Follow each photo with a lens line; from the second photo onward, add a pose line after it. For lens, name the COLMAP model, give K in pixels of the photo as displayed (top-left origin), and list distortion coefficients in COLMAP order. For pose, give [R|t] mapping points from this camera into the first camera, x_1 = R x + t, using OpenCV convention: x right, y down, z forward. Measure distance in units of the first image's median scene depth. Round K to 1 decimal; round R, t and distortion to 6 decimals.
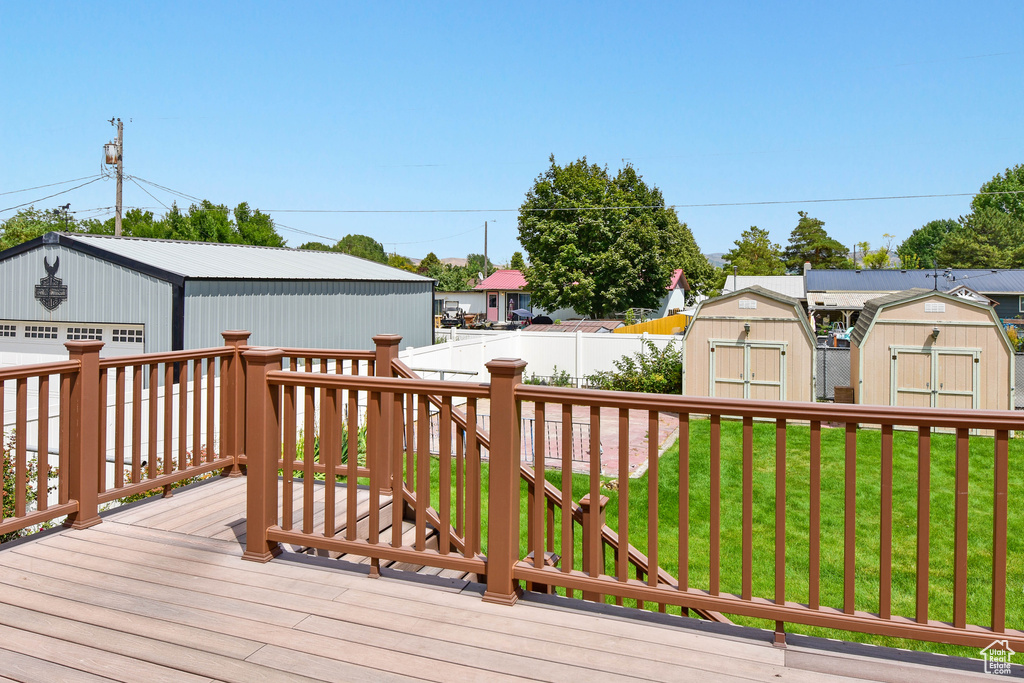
lens RADIAL K [[726.5, 0, 512.1], [0, 726.5, 275.3], [0, 0, 1]] dist [0.004935, -0.051904]
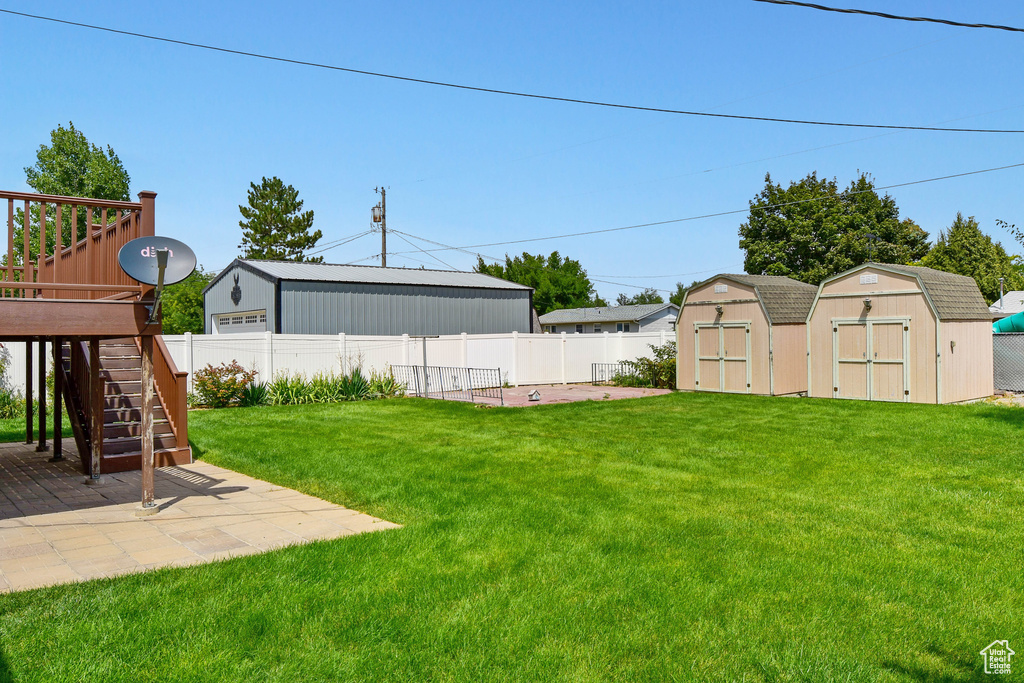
lens RADIAL K [[757.1, 0, 512.0], [0, 757.1, 341.5], [0, 0, 1]] dist [-0.000516, -0.006050]
pose [[0.872696, -0.014621, -0.488045, 0.333683], [0.023056, 0.999671, 0.011279, 0.054904], [0.487720, -0.021096, 0.872745, -0.092234]]
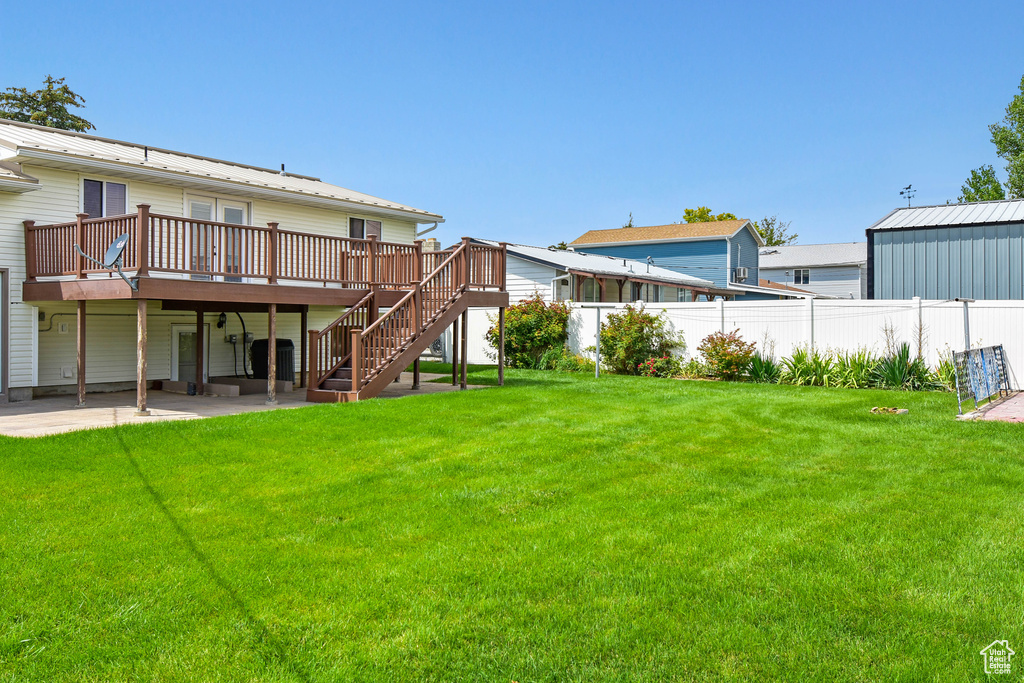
lens RADIAL K [[808.0, 0, 514.3], [0, 808.0, 322.7], [0, 0, 1]] dist [0.000545, -0.007833]
pose [[-0.250347, -0.004298, -0.968147, 0.441550], [0.012391, 0.999894, -0.007642, 0.068741], [0.968077, -0.013909, -0.250267, 0.299776]]
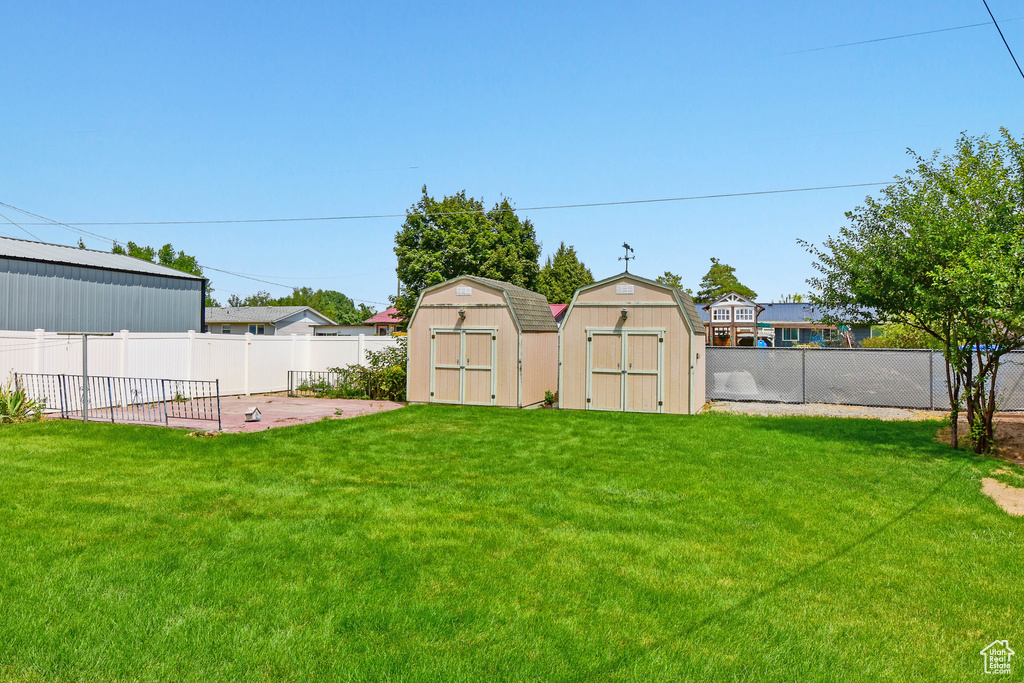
lens RADIAL K [[711.5, 0, 511.6], [0, 711.5, 328.8], [0, 0, 1]] dist [0.001966, -0.041444]
pose [[0.999499, 0.007447, 0.030759, 0.197626], [-0.007212, 0.999944, -0.007742, 0.054855], [-0.030815, 0.007516, 0.999497, 0.001081]]
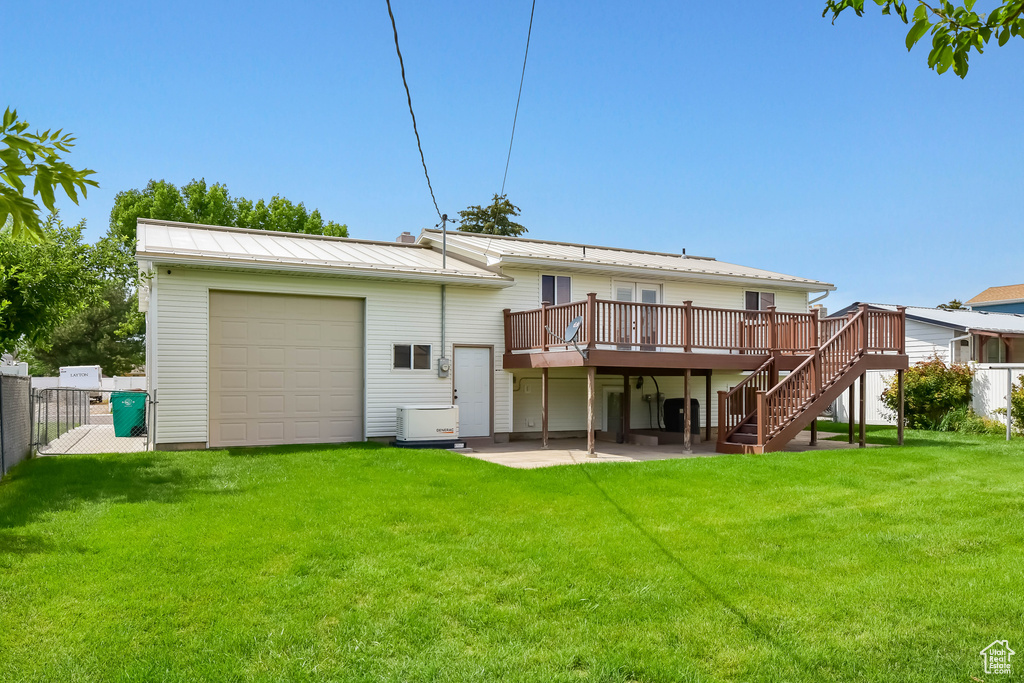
lens RADIAL K [[729.8, 0, 516.5], [0, 729.8, 367.9], [0, 0, 1]] dist [0.002080, -0.044931]
pose [[-0.671263, -0.020407, -0.740938, 0.473236], [0.008346, 0.999349, -0.035085, 0.068589], [0.741172, -0.029735, -0.670656, 0.297592]]
